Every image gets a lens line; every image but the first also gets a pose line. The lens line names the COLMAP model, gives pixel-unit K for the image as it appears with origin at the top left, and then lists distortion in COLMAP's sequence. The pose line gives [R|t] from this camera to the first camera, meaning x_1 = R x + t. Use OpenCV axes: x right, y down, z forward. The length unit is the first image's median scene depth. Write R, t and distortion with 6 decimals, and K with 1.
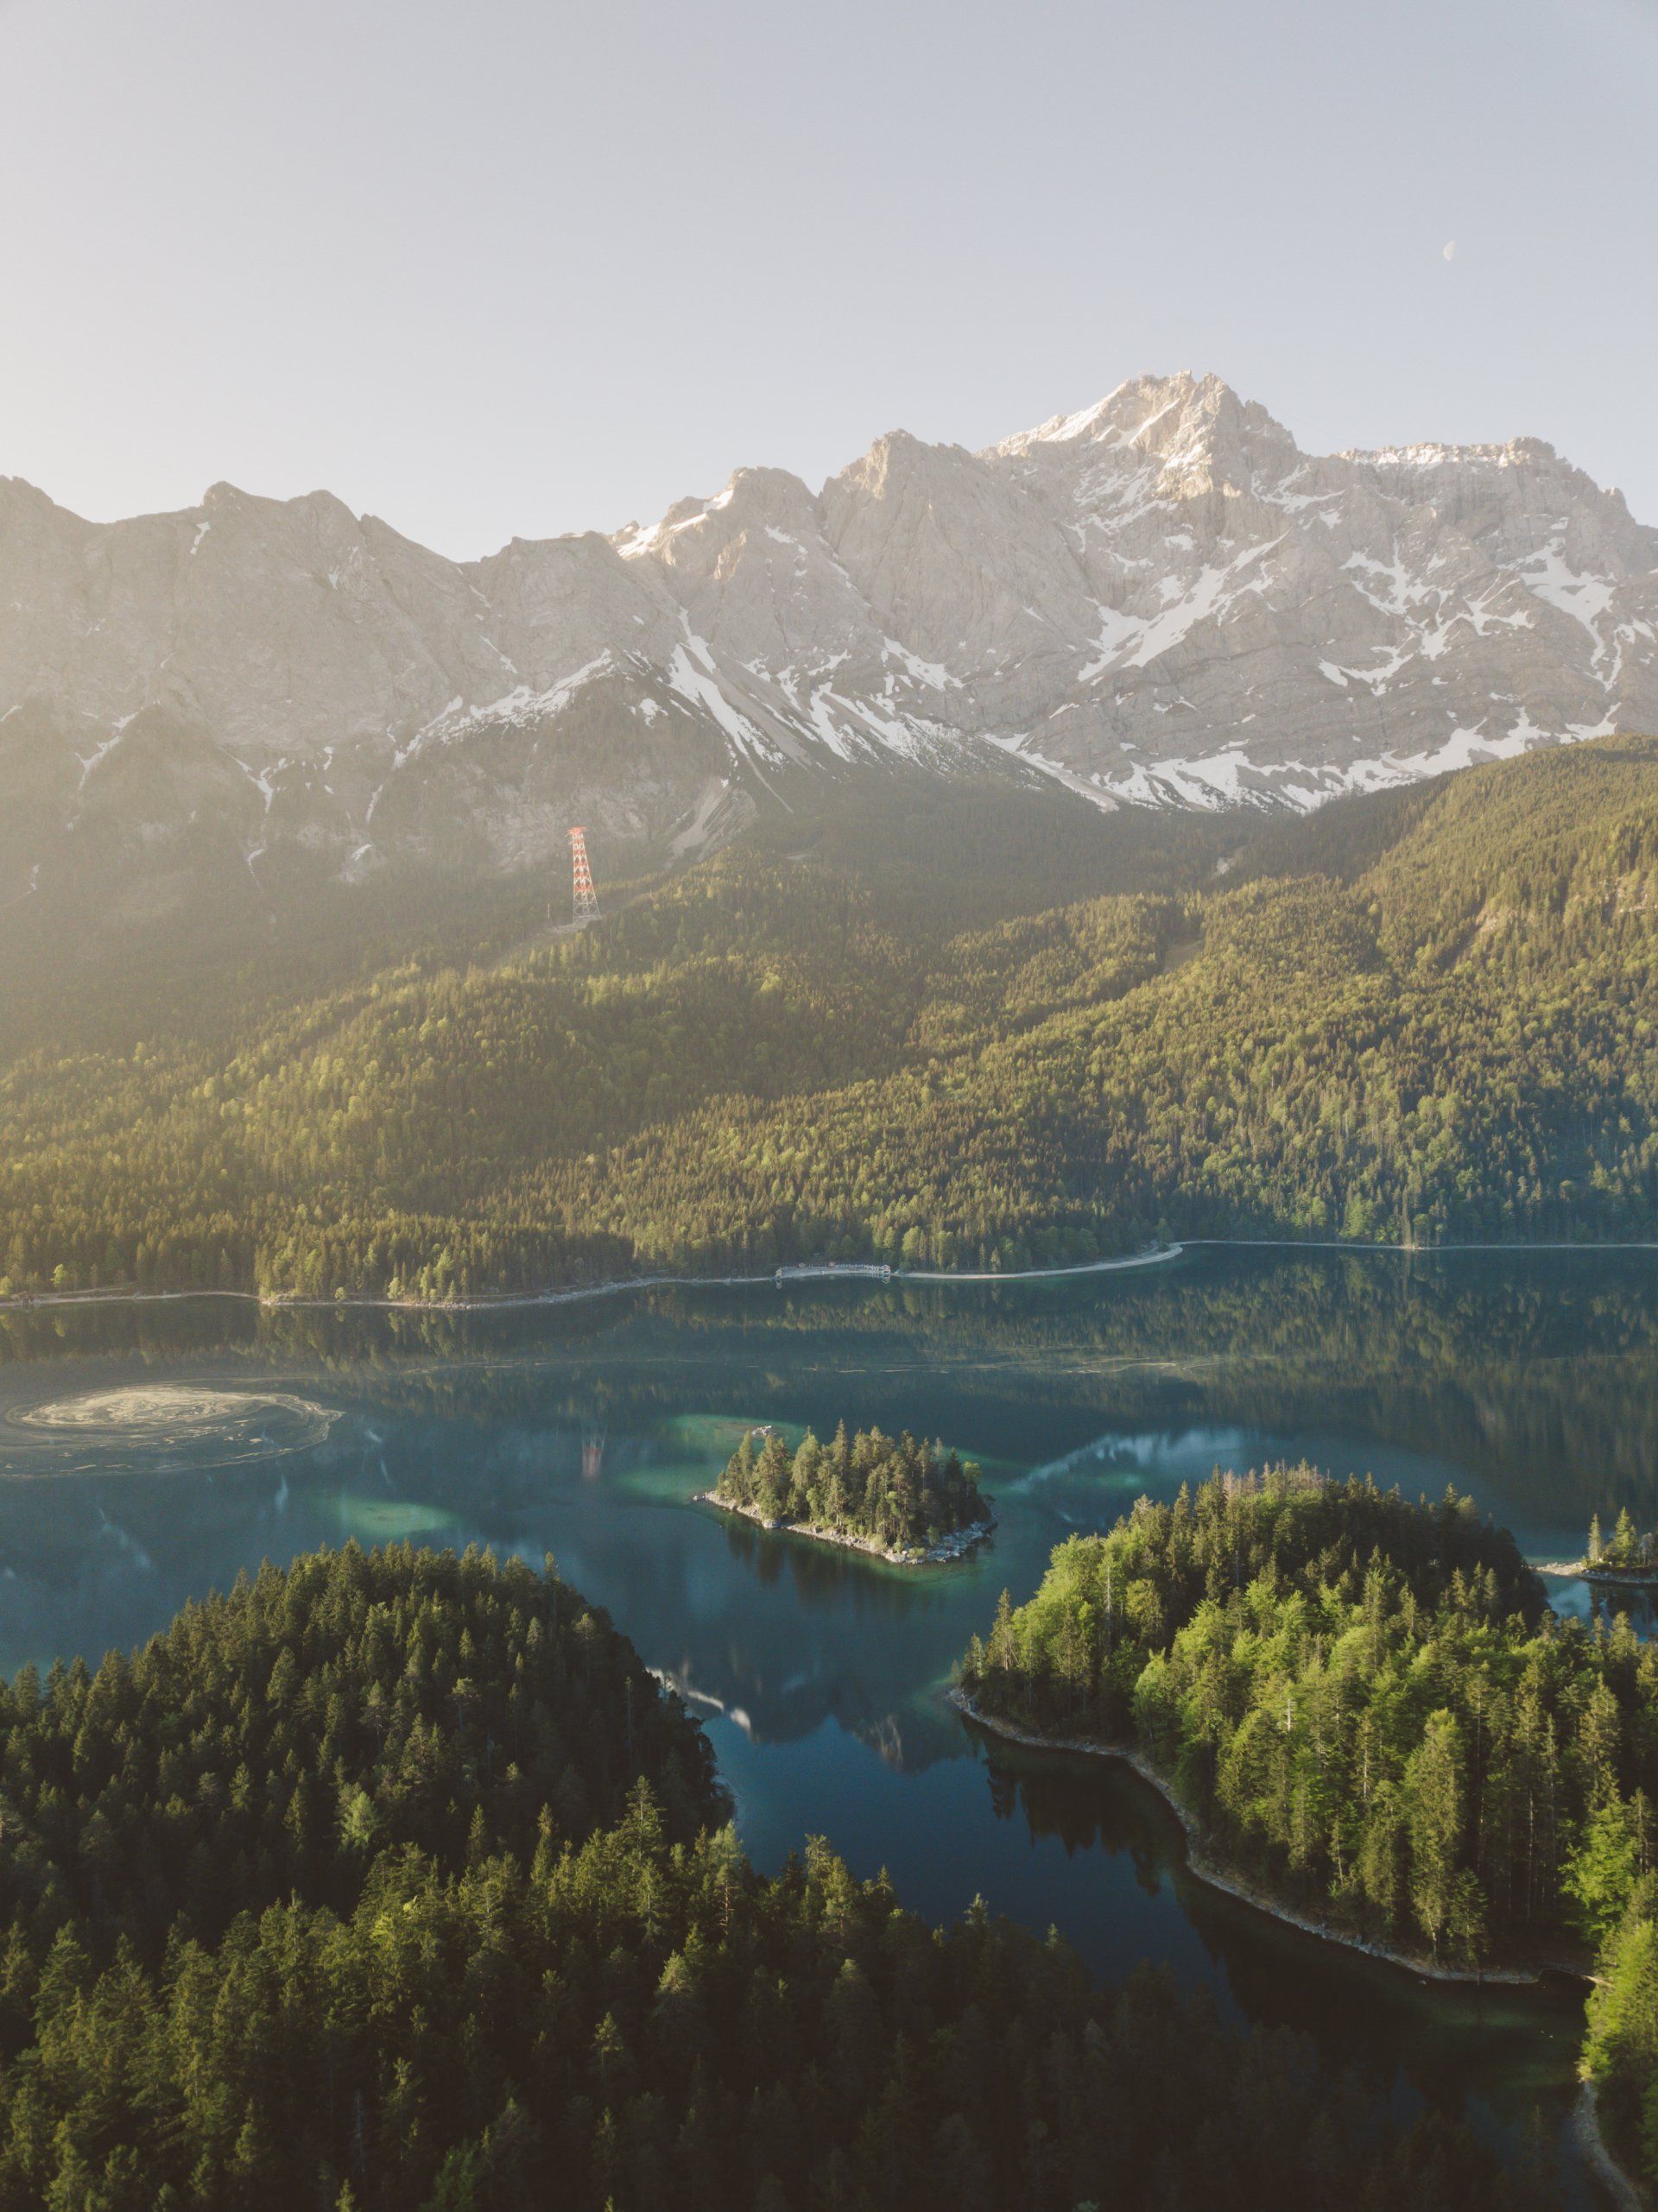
lens RADIAL K [[1789.5, 0, 829.0], [0, 1789.5, 1106.0], [0, 0, 1]] dist [0.046599, 0.003426]
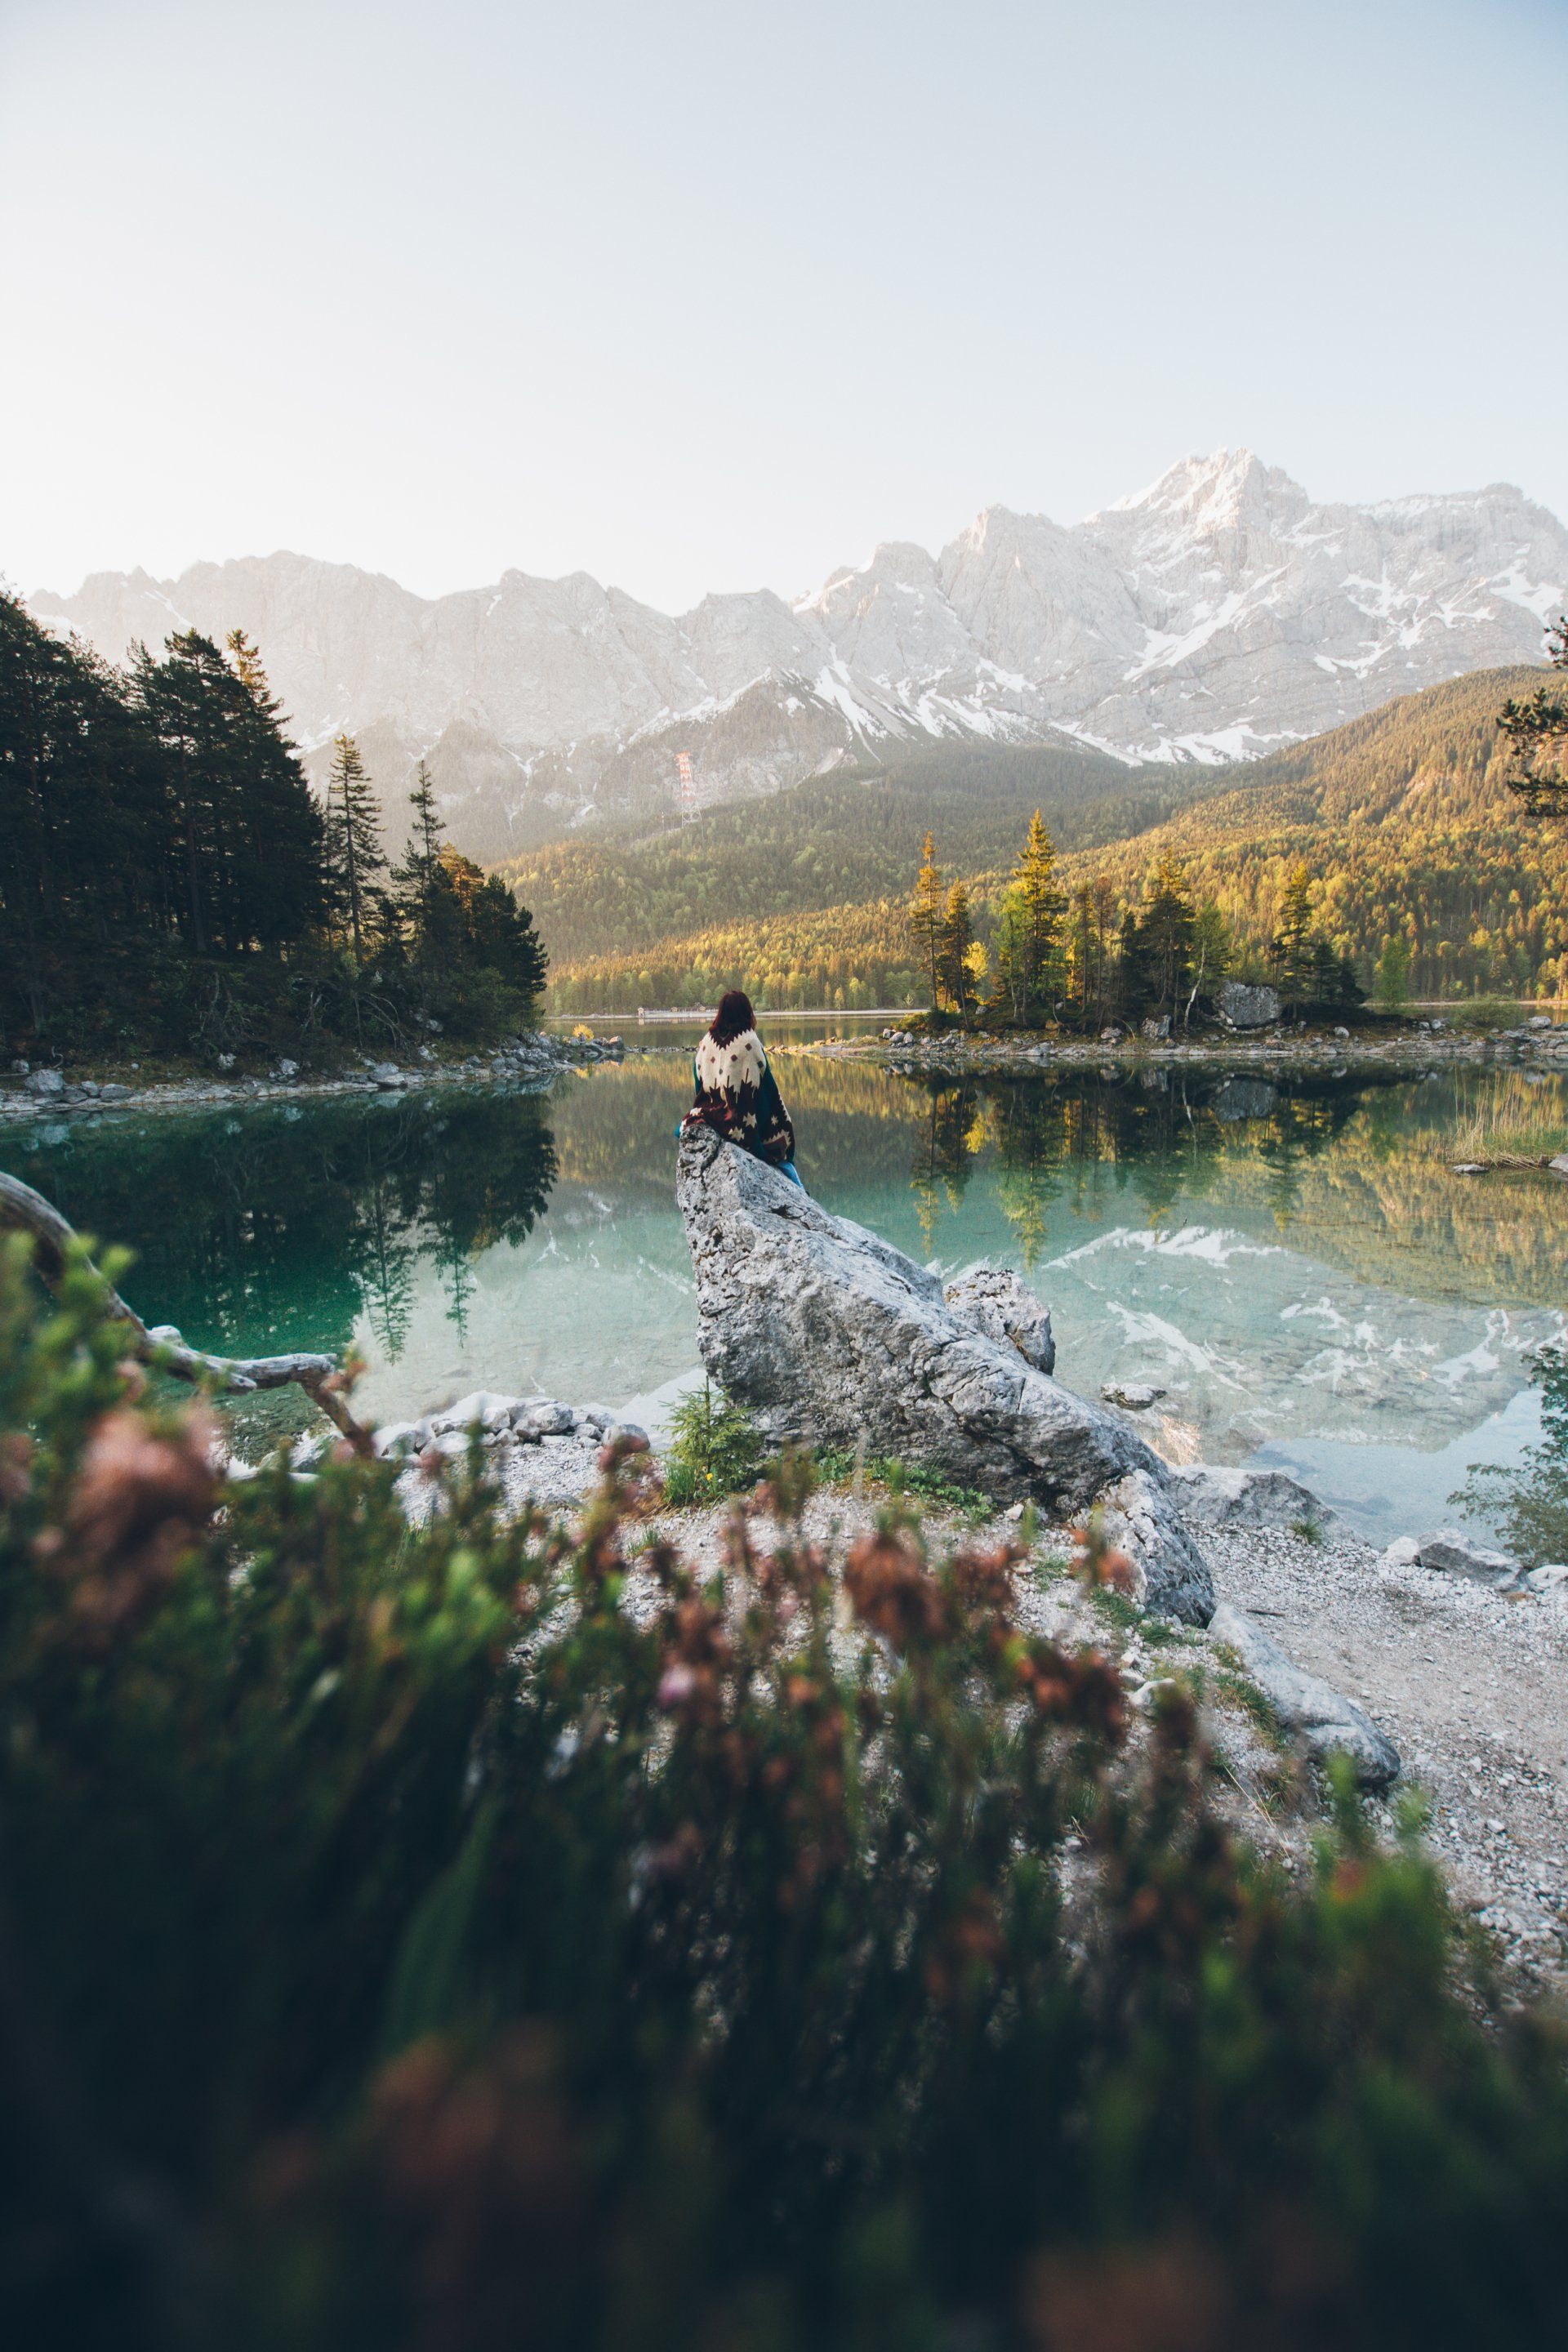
lens RADIAL K [[1077.7, 0, 784.0], [0, 1077.7, 1176.0], [0, 0, 1]] dist [-0.001780, -0.000909]
pose [[0.979562, 0.019629, -0.200184, 0.061281], [0.005521, 0.992228, 0.124309, 0.035891], [0.201068, -0.122873, 0.971840, 0.114912]]
